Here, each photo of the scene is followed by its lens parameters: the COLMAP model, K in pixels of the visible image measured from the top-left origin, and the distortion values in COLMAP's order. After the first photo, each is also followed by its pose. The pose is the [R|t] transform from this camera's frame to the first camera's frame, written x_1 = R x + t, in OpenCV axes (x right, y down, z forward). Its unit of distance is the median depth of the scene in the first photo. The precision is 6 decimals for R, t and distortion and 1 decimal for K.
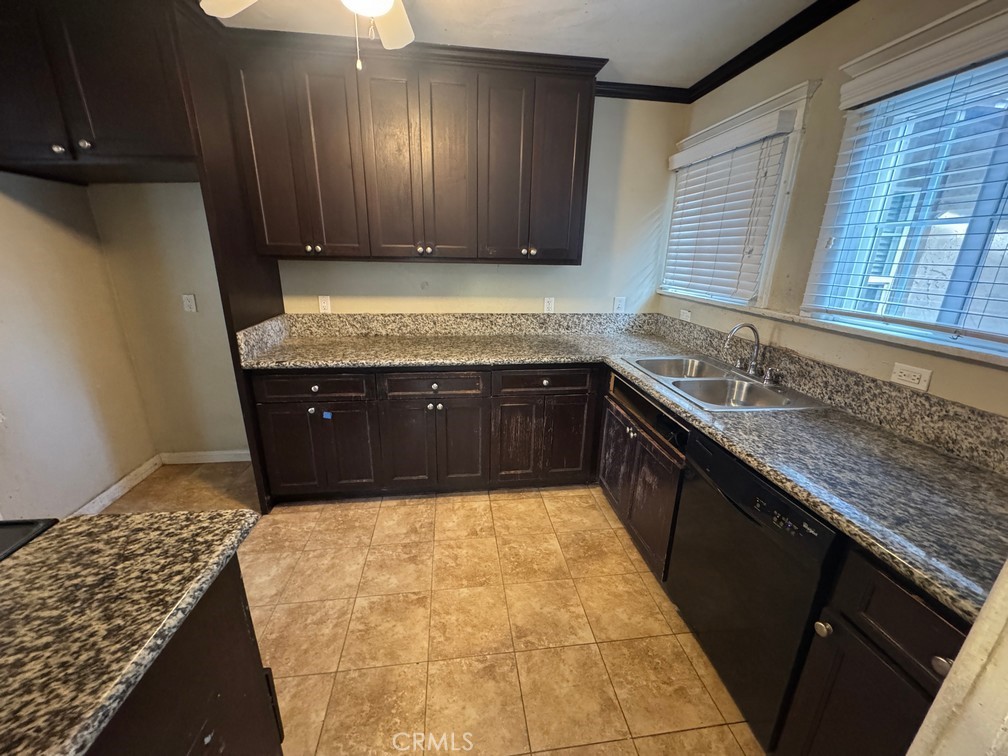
lens RADIAL K [[402.4, 0, 503.2], [0, 402.4, 377.1], [0, 0, 1]] dist [-0.003005, 0.000223]
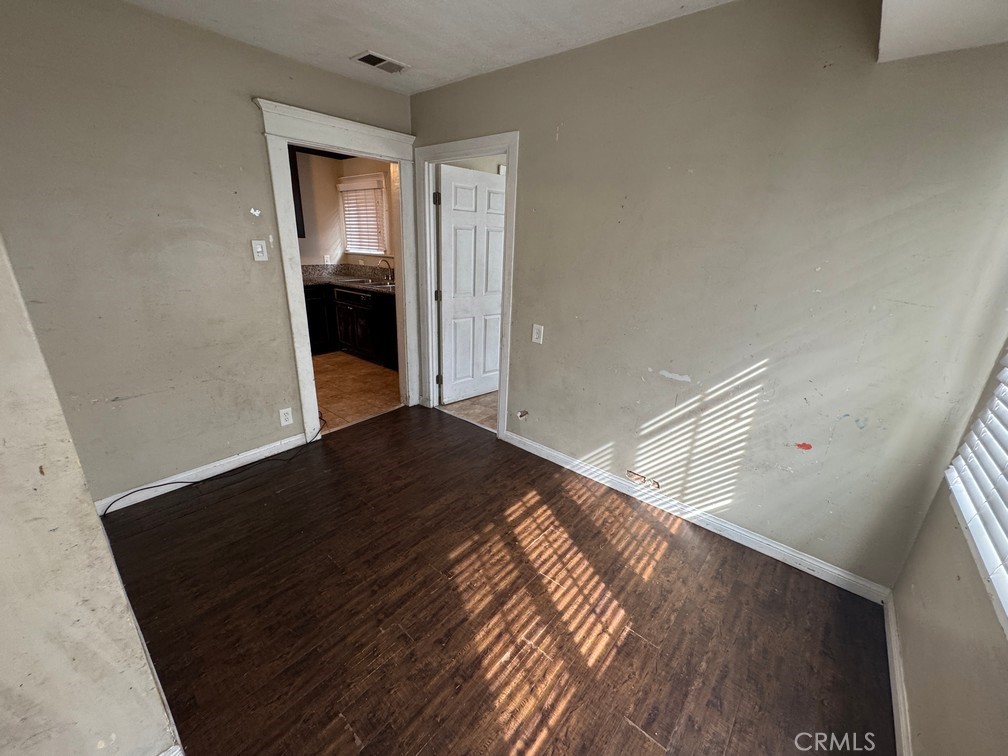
lens RADIAL K [[402.4, 0, 503.2], [0, 402.4, 377.1], [0, 0, 1]] dist [-0.003005, 0.000223]
pose [[0.731190, -0.217741, 0.646491, -0.656216], [0.186572, 0.975390, 0.117499, 0.427103], [-0.656165, 0.034703, 0.753819, -1.394976]]
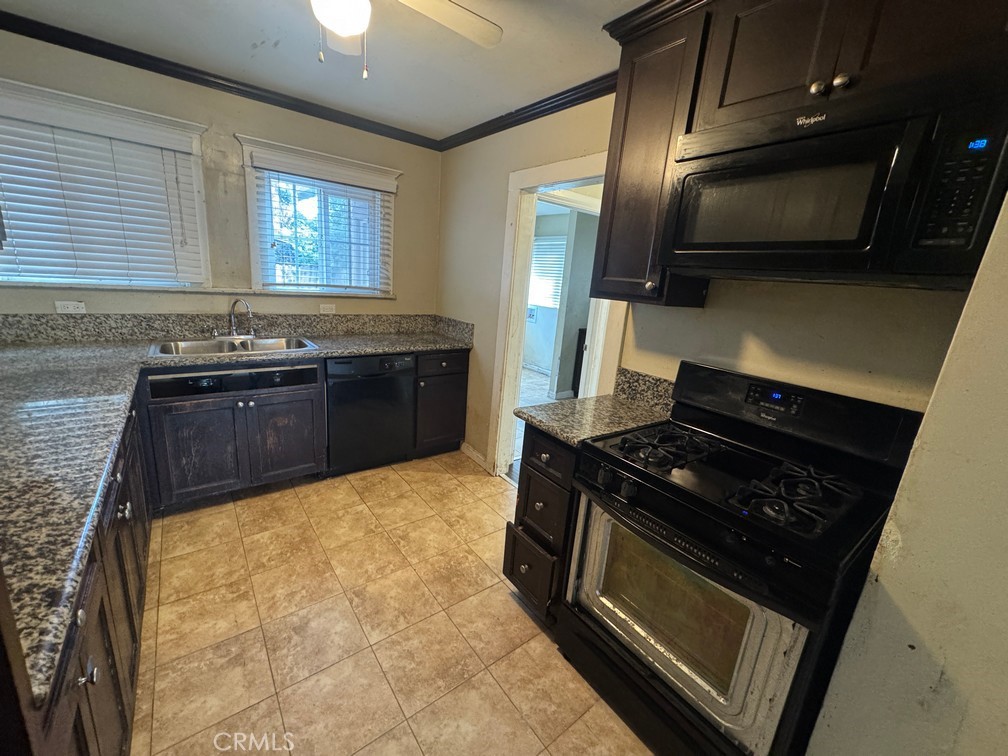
lens RADIAL K [[402.4, 0, 503.2], [0, 402.4, 377.1], [0, 0, 1]] dist [-0.003005, 0.000223]
pose [[-0.503268, -0.270646, 0.820653, -0.978564], [0.171235, 0.899620, 0.401700, -0.269084], [-0.846995, 0.342687, -0.406406, 0.817547]]
